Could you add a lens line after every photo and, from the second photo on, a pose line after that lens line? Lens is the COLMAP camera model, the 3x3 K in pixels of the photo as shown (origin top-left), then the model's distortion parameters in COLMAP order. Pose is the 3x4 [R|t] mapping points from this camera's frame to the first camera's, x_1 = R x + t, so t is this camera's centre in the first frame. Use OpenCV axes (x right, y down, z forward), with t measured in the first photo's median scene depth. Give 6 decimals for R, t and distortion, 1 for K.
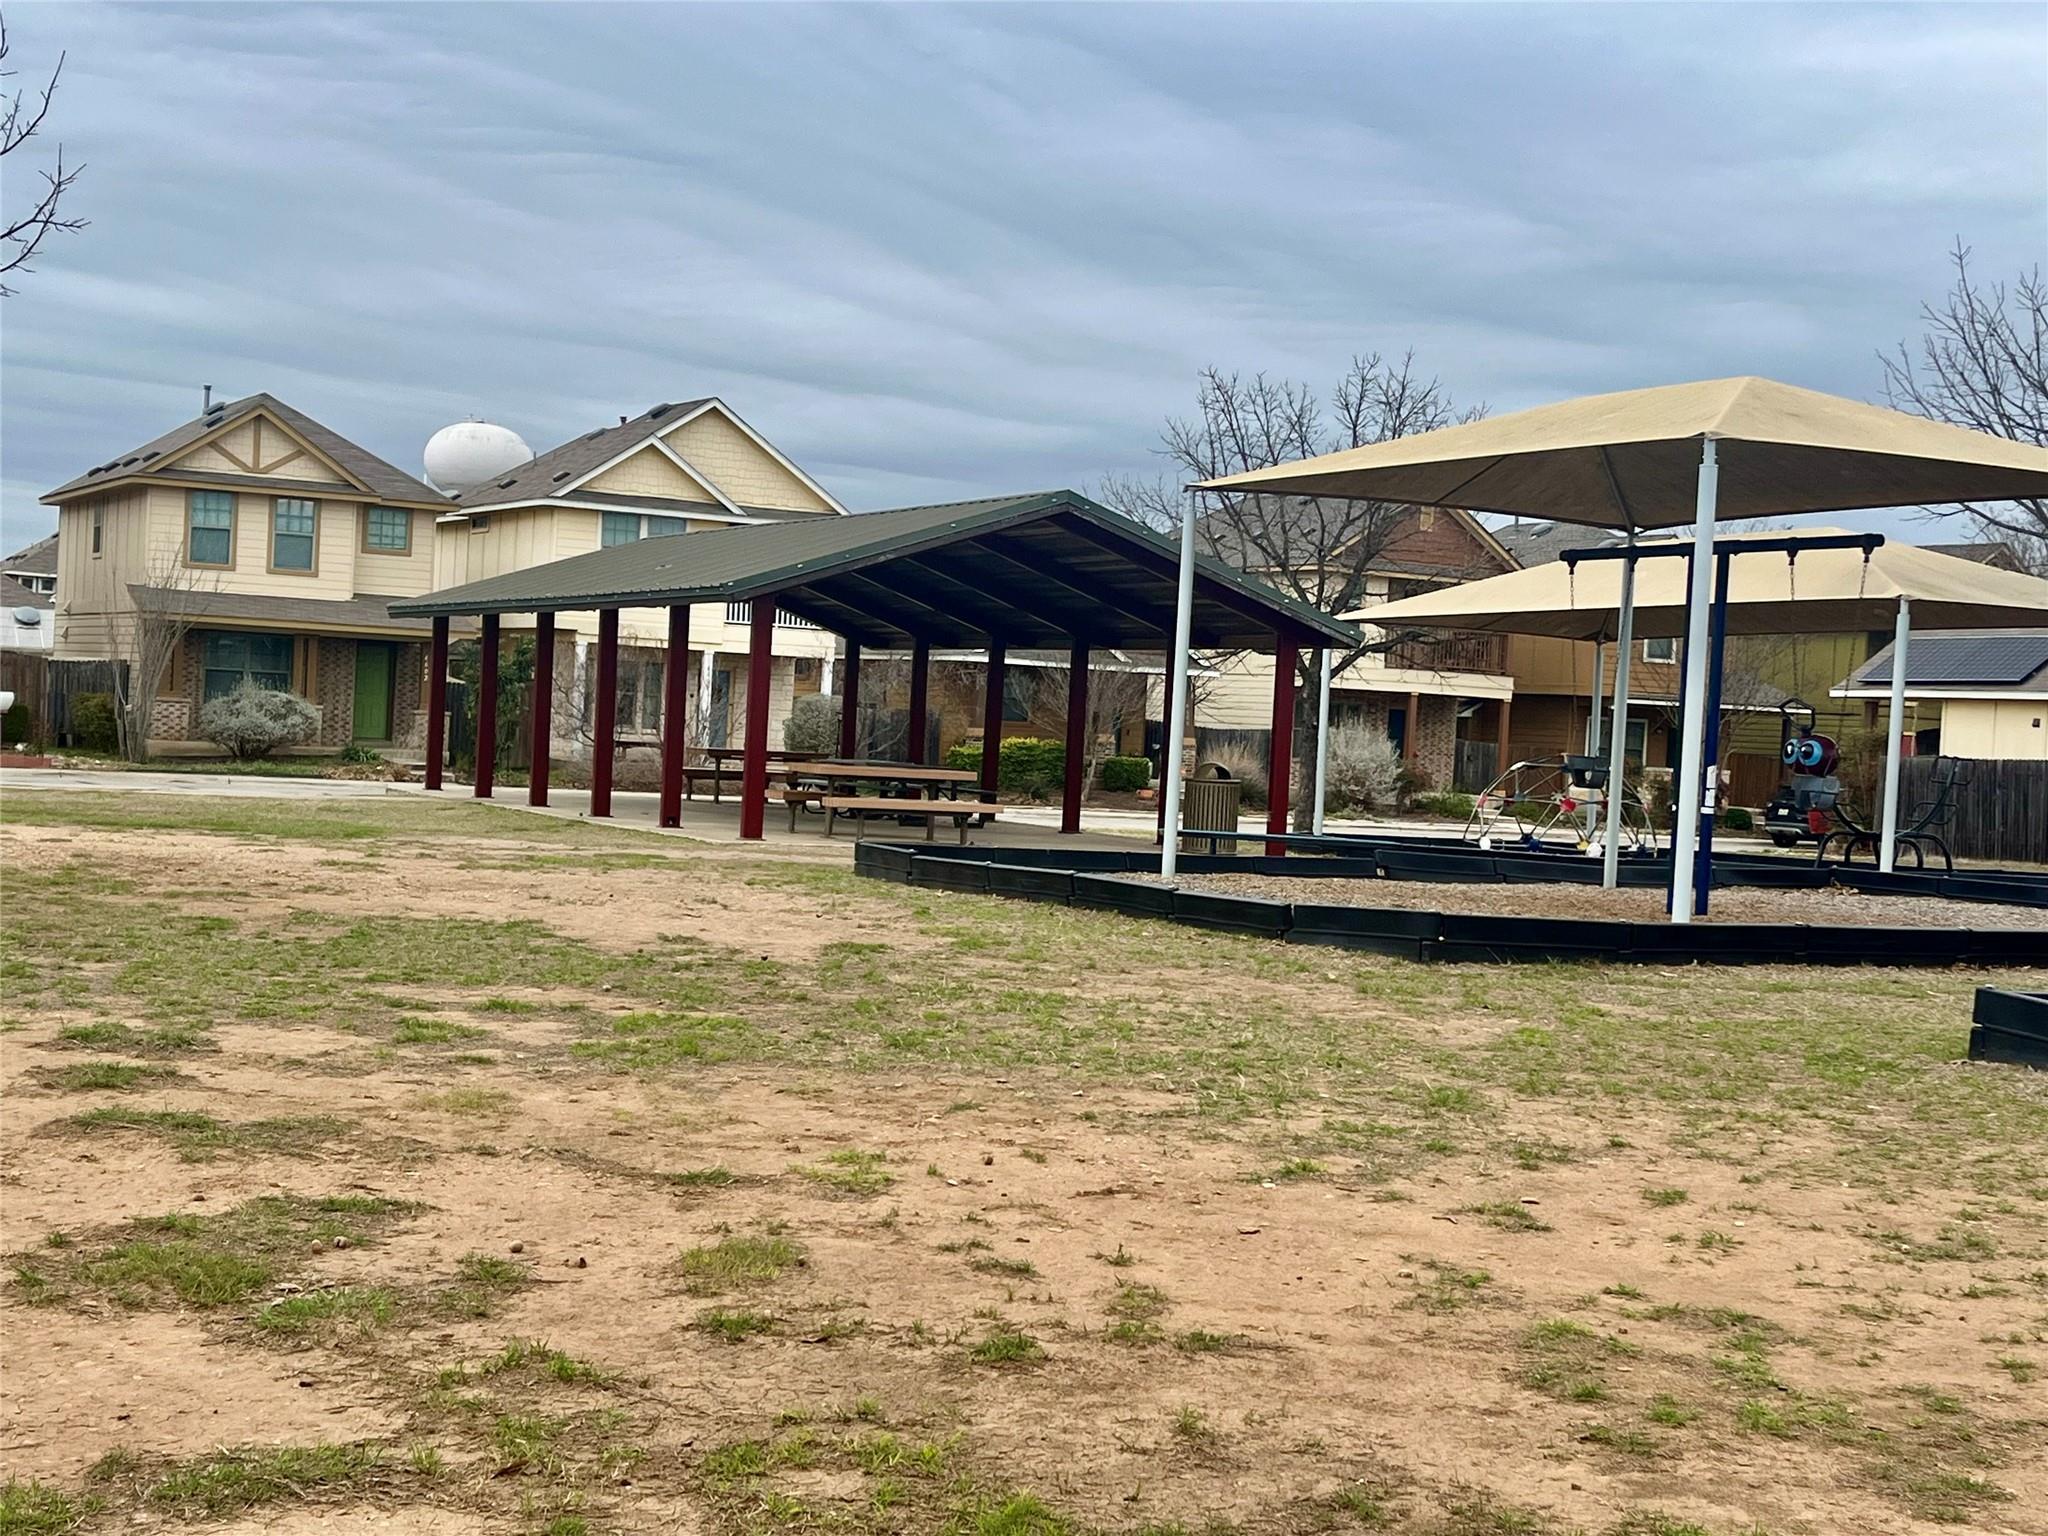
lens RADIAL K [[2911.2, 0, 1023.6], [0, 2911.2, 769.5], [0, 0, 1]] dist [0.113796, 0.000000]
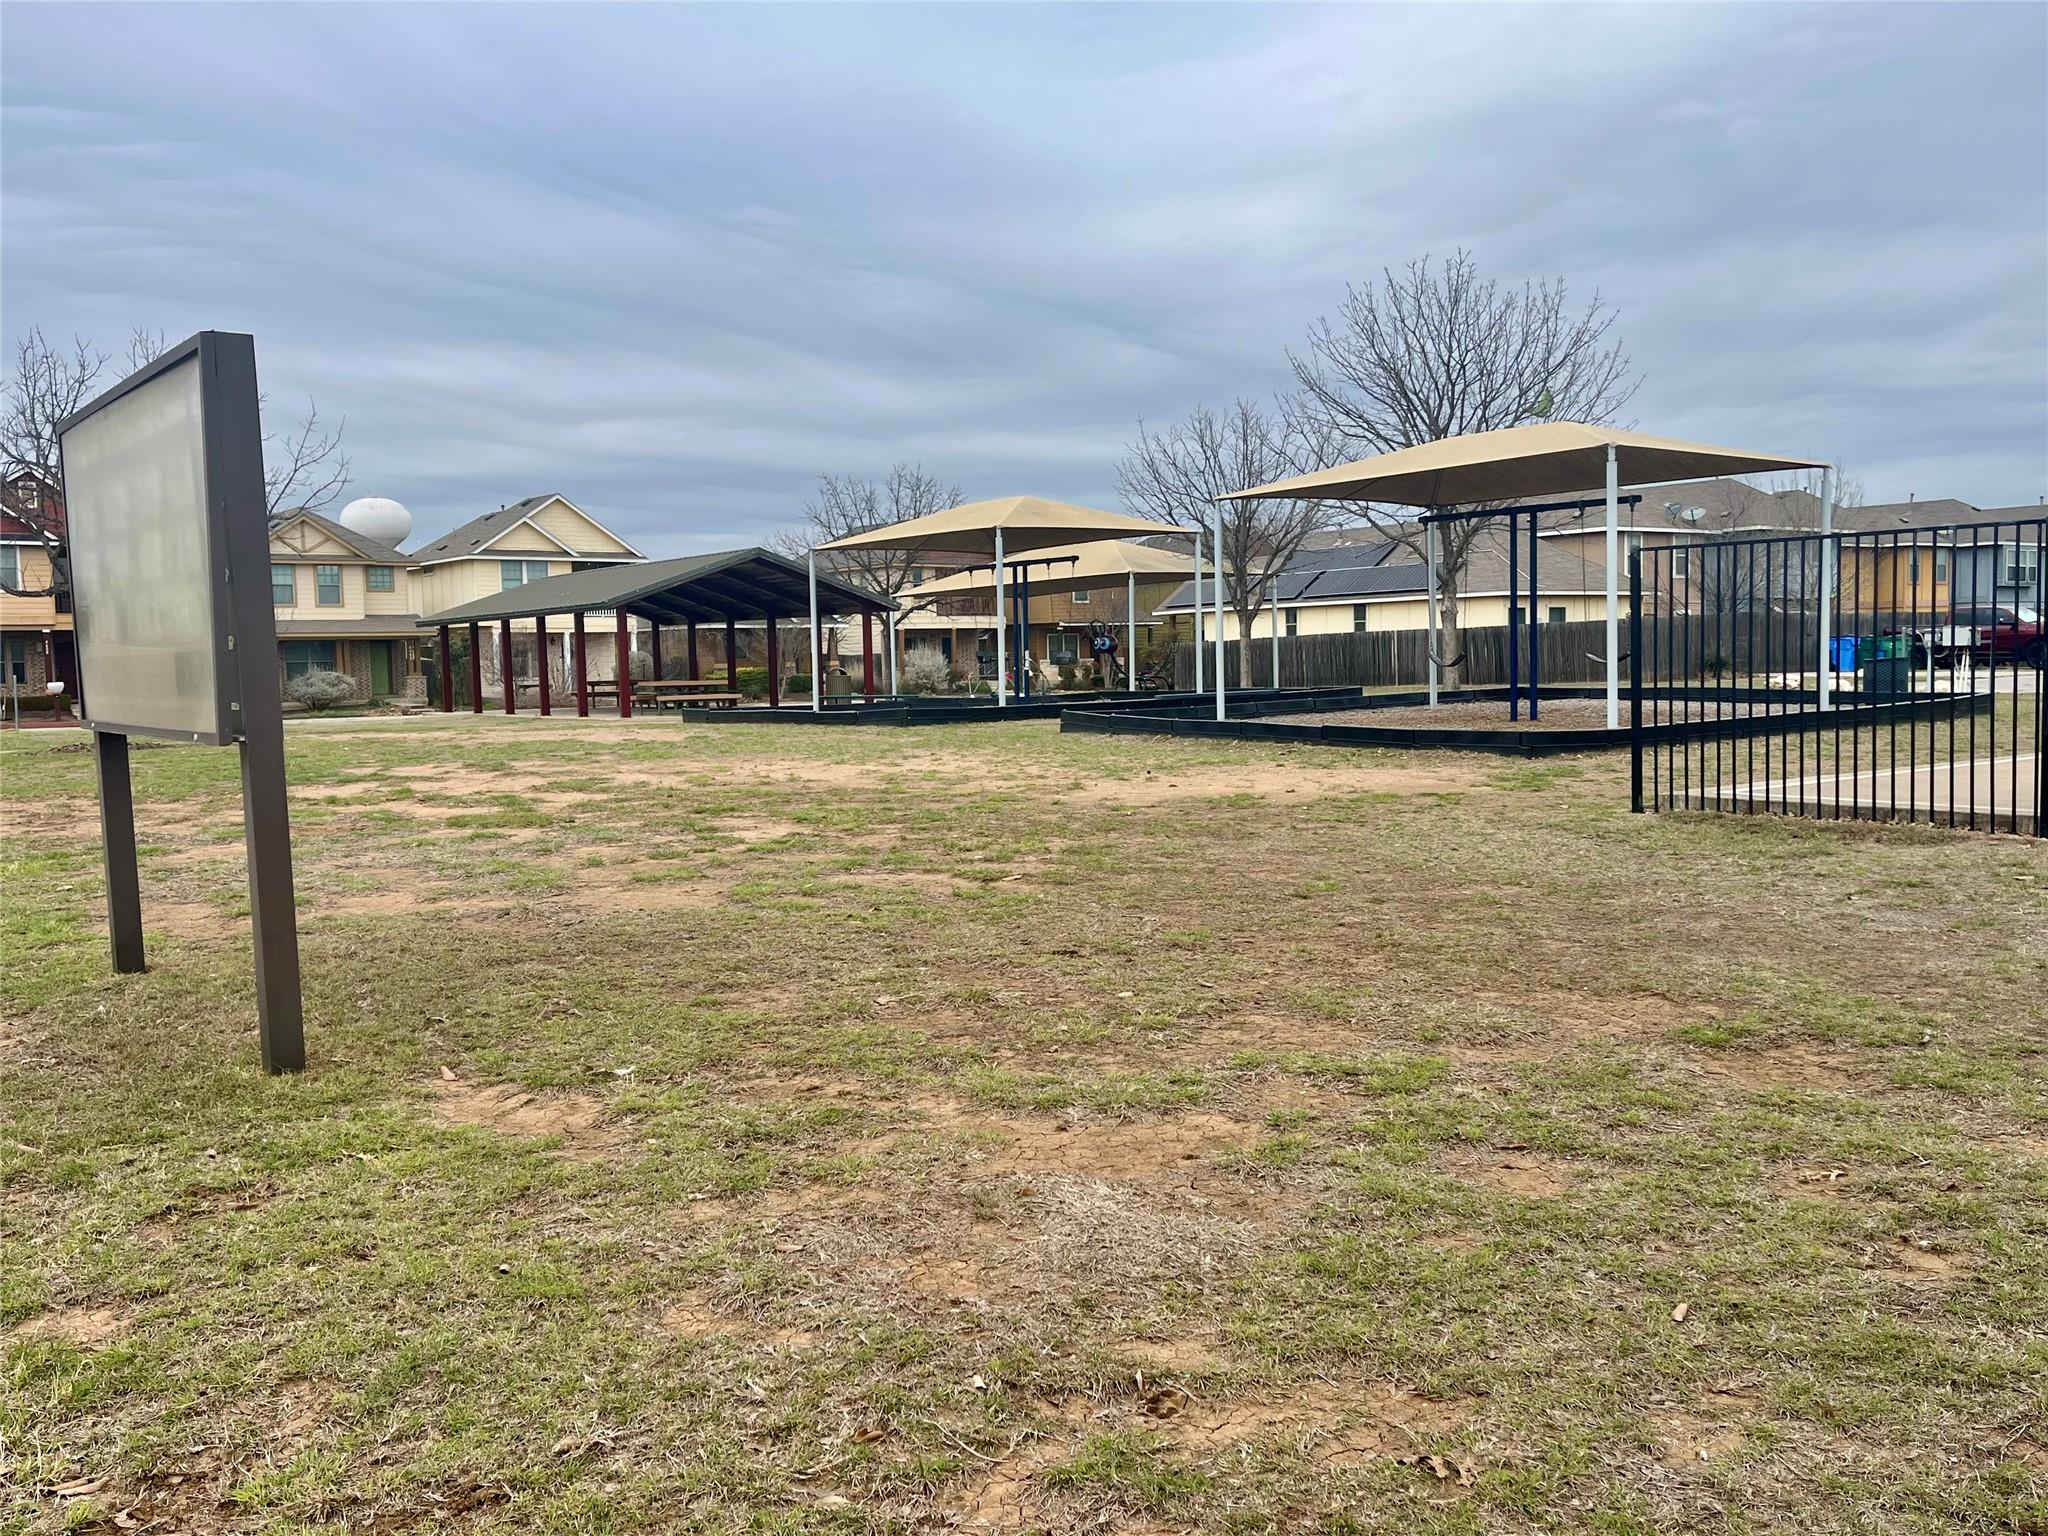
lens RADIAL K [[1734.1, 0, 1015.7], [0, 1734.1, 790.7], [0, 0, 1]] dist [0.050548, -0.057553]
pose [[0.985131, -0.085784, 0.148857, -0.002054], [0.076198, 0.994706, 0.068955, 0.004771], [-0.153984, -0.056587, 0.986452, -0.145317]]
